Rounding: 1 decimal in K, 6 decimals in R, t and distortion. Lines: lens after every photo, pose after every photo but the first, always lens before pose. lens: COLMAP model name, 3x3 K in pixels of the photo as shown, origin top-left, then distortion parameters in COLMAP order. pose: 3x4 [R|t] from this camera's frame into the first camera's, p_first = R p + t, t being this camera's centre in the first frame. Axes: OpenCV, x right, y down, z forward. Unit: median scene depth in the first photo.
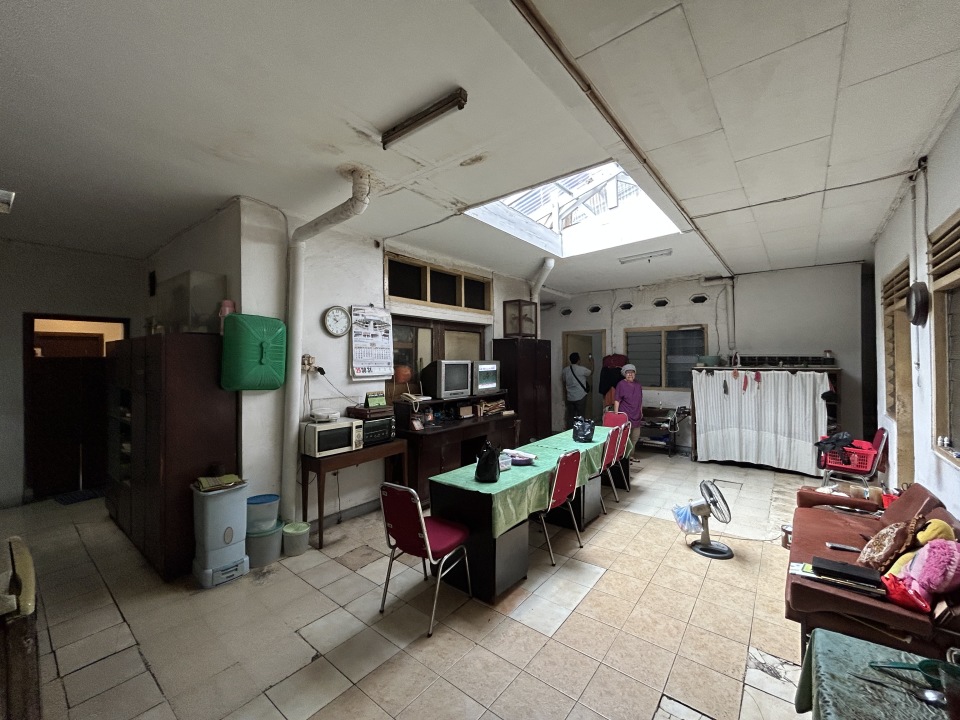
lens RADIAL K [[387.0, 0, 478.4], [0, 387.0, 359.4], [0, 0, 1]] dist [-0.000978, -0.000404]
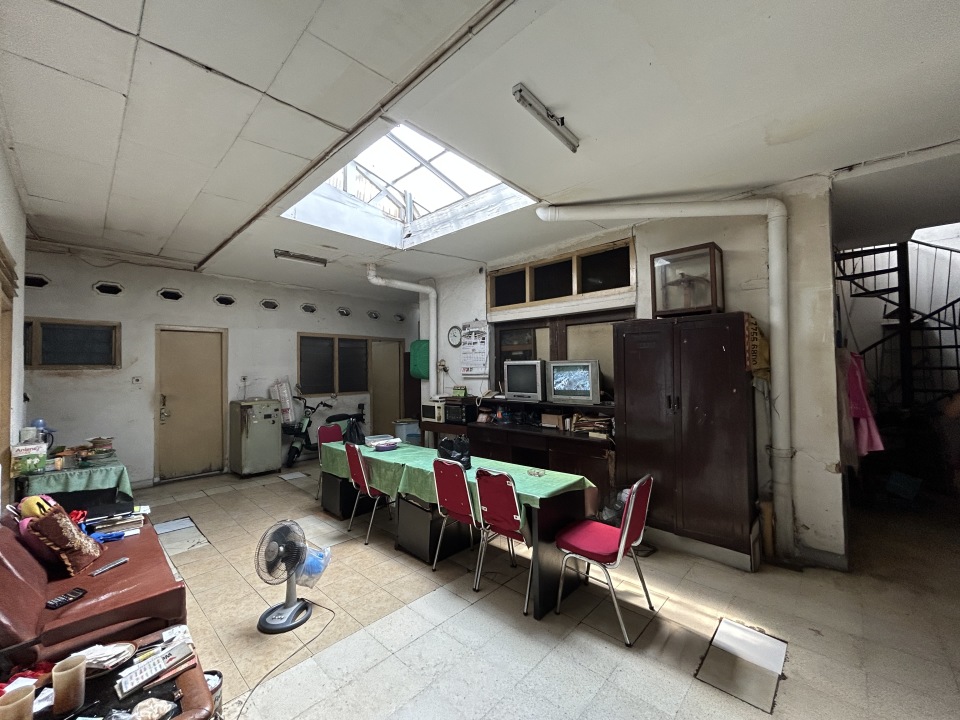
lens RADIAL K [[387.0, 0, 477.0], [0, 387.0, 359.7], [0, 0, 1]] dist [-0.000978, -0.000404]
pose [[-0.076028, -0.014539, -0.997000, 0.939803], [0.016773, 0.999734, -0.015858, 0.013402], [0.996965, -0.017928, -0.075764, 1.017986]]
